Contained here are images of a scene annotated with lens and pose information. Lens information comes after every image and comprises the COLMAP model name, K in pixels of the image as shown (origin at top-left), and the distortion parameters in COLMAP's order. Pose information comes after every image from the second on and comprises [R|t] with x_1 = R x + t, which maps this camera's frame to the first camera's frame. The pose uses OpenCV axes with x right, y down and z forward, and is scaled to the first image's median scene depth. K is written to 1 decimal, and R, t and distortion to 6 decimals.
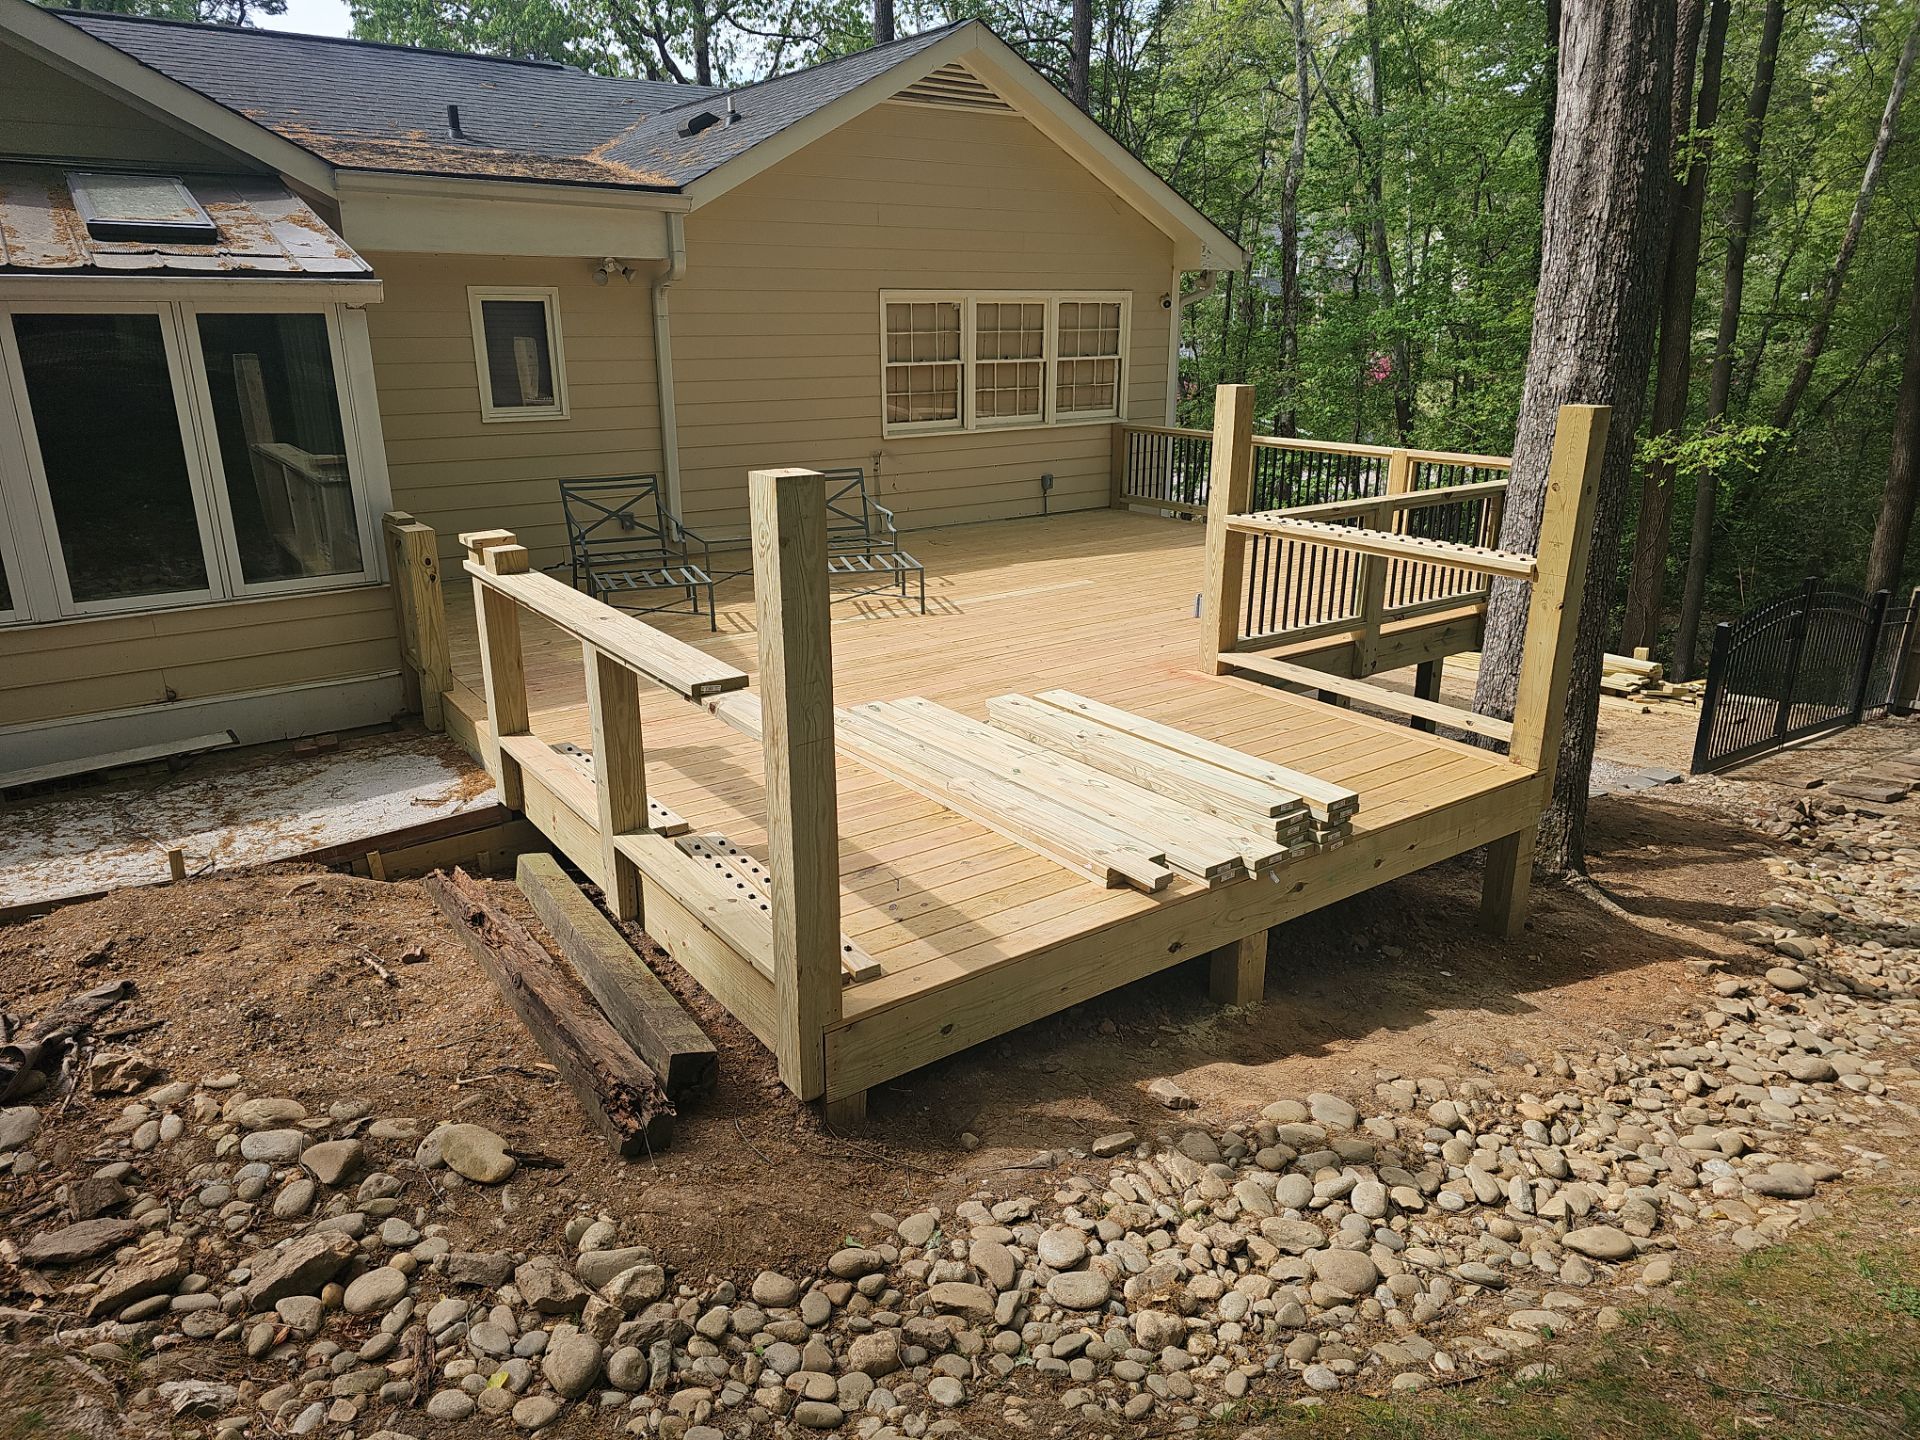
lens RADIAL K [[1251.6, 0, 953.4], [0, 1251.6, 717.7], [0, 0, 1]] dist [0.061674, -0.046554]
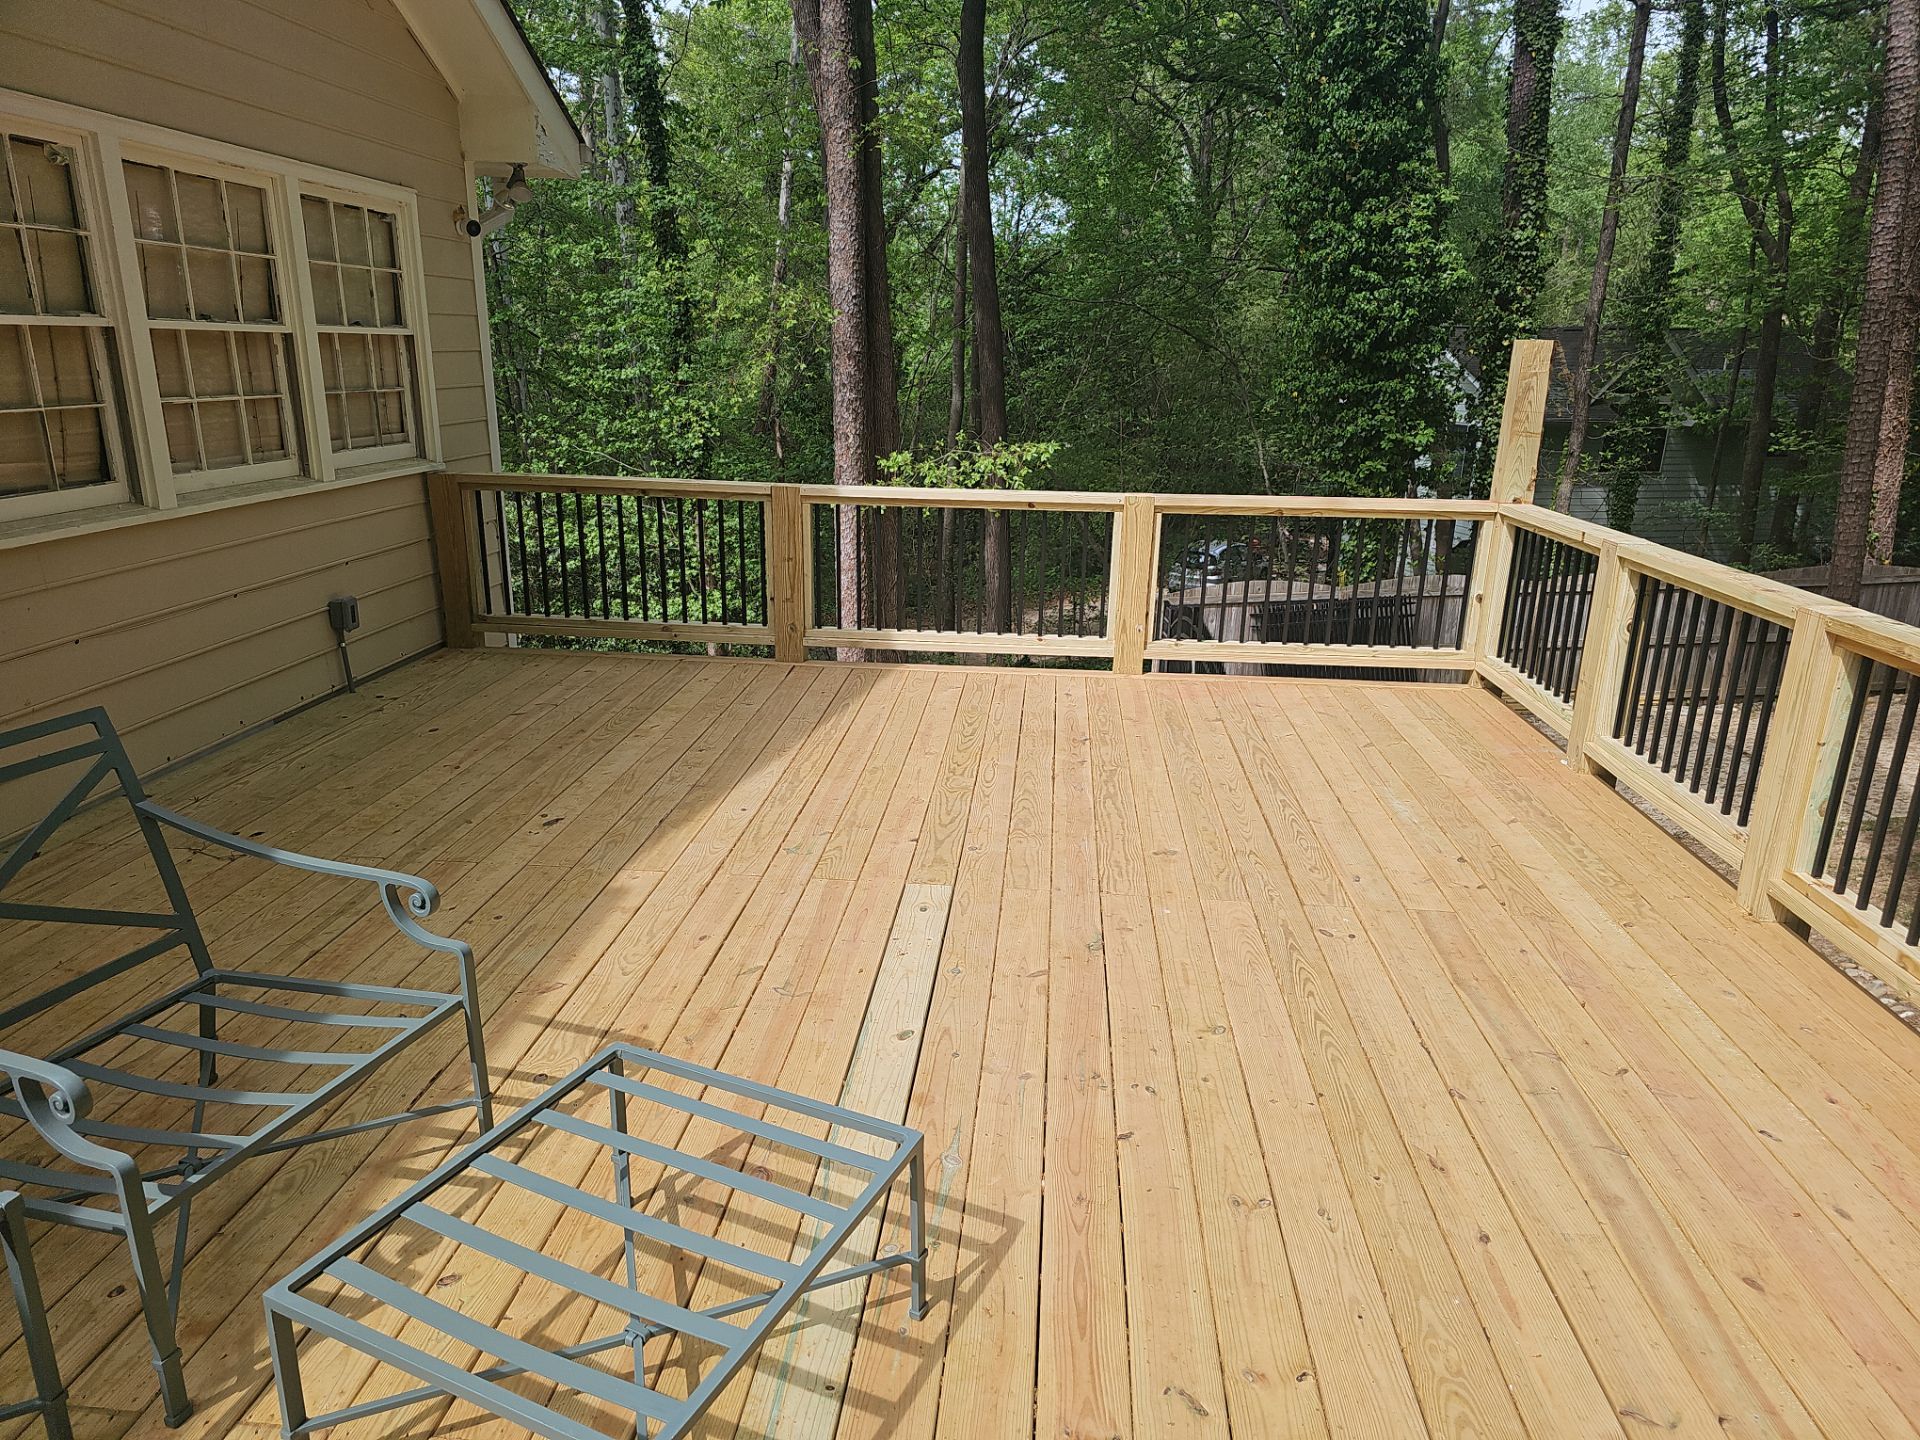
lens RADIAL K [[1251.6, 0, 963.8], [0, 1251.6, 727.3], [0, 0, 1]] dist [0.061674, -0.046554]
pose [[0.642716, -0.202805, 0.738774, -0.118607], [0.212829, 0.973632, 0.082122, -0.143564], [-0.735949, 0.104452, 0.668932, 0.568953]]
